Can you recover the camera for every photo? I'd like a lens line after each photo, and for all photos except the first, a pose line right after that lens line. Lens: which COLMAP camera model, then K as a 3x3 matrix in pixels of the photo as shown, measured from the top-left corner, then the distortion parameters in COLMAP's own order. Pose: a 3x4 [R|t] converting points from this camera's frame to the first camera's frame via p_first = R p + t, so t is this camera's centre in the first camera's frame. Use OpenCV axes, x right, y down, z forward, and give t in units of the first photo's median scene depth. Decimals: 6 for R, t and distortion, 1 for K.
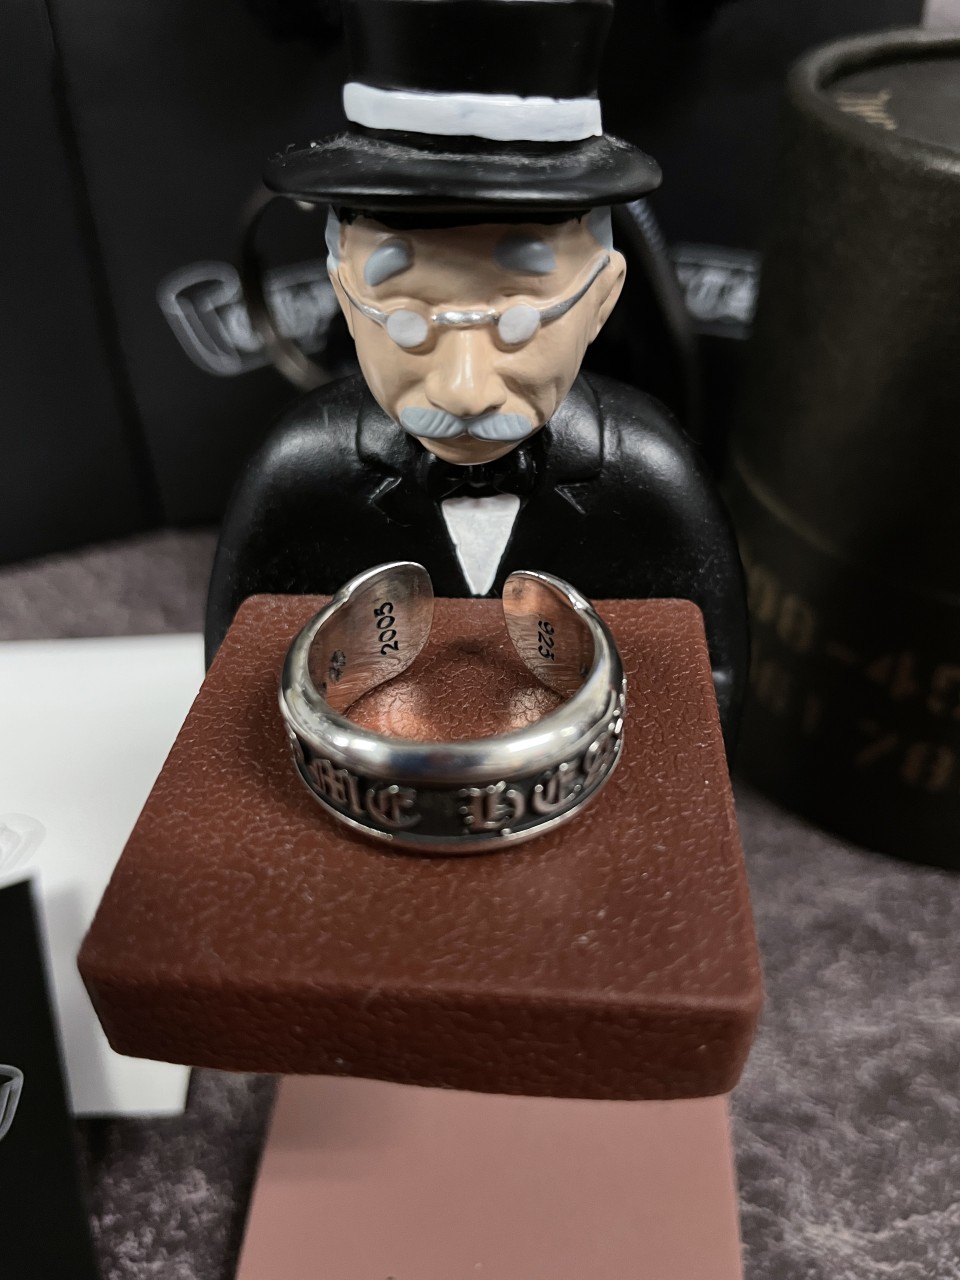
lens RADIAL K [[1022.4, 0, 493.3], [0, 1022.4, 636.3], [0, 0, 1]] dist [0.034436, -0.100406]
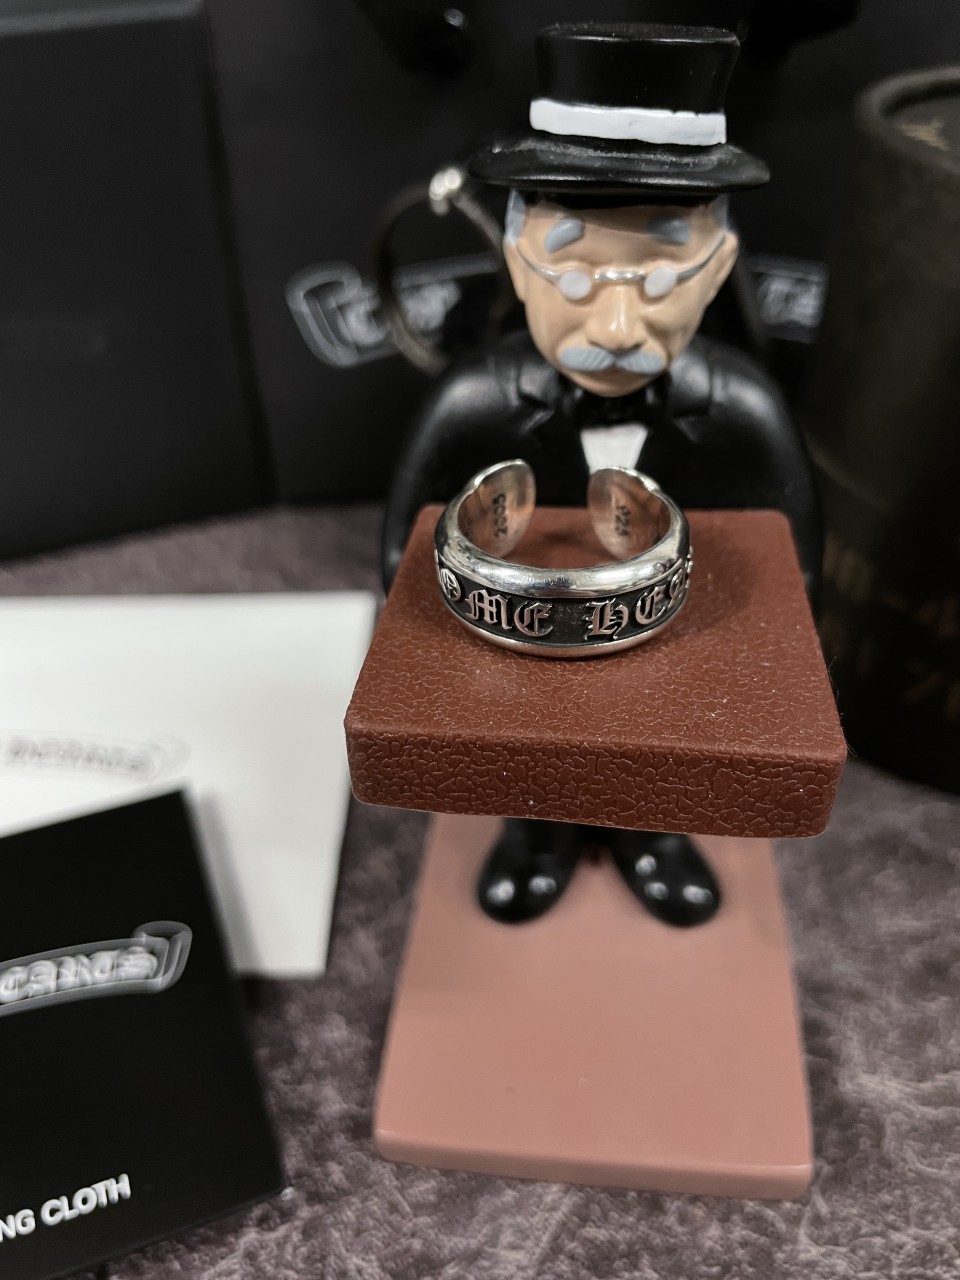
lens RADIAL K [[1022.4, 0, 502.9], [0, 1022.4, 642.2], [0, 0, 1]] dist [0.034436, -0.100406]
pose [[0.999418, 0.023062, -0.025129, -0.109156], [-0.023659, 0.999438, -0.023757, 0.159625], [0.024567, 0.024338, 0.999402, -0.257478]]
